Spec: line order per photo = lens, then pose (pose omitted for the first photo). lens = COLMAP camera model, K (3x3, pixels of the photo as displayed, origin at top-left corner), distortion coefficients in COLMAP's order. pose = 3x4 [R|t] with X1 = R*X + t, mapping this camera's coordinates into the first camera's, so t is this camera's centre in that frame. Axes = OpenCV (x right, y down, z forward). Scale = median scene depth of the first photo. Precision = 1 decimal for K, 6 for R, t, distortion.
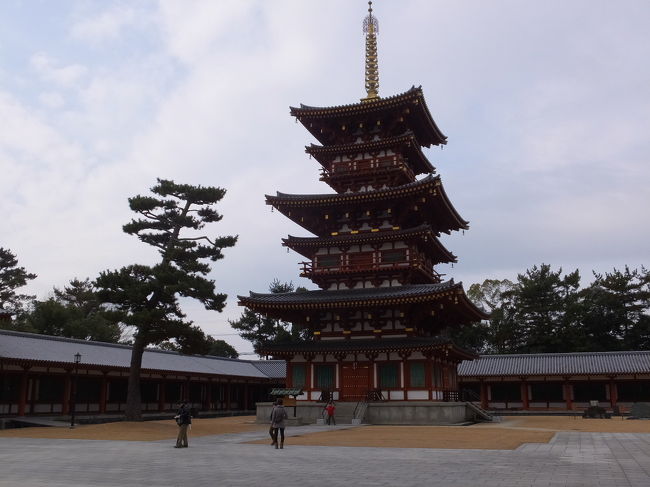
lens RADIAL K [[681.3, 0, 325.0], [0, 681.3, 243.5], [0, 0, 1]] dist [0.007300, 0.037234]
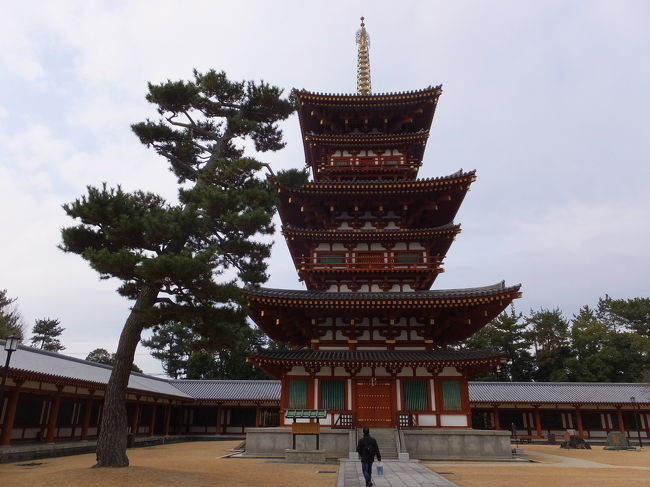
lens RADIAL K [[498.5, 0, 325.0], [0, 498.5, 243.5], [0, 0, 1]] dist [0.038904, -0.007763]
pose [[0.953502, 0.112962, 0.279417, -0.186170], [-0.078794, 0.988291, -0.130662, 0.093306], [-0.290905, 0.102570, 0.951238, 0.406598]]
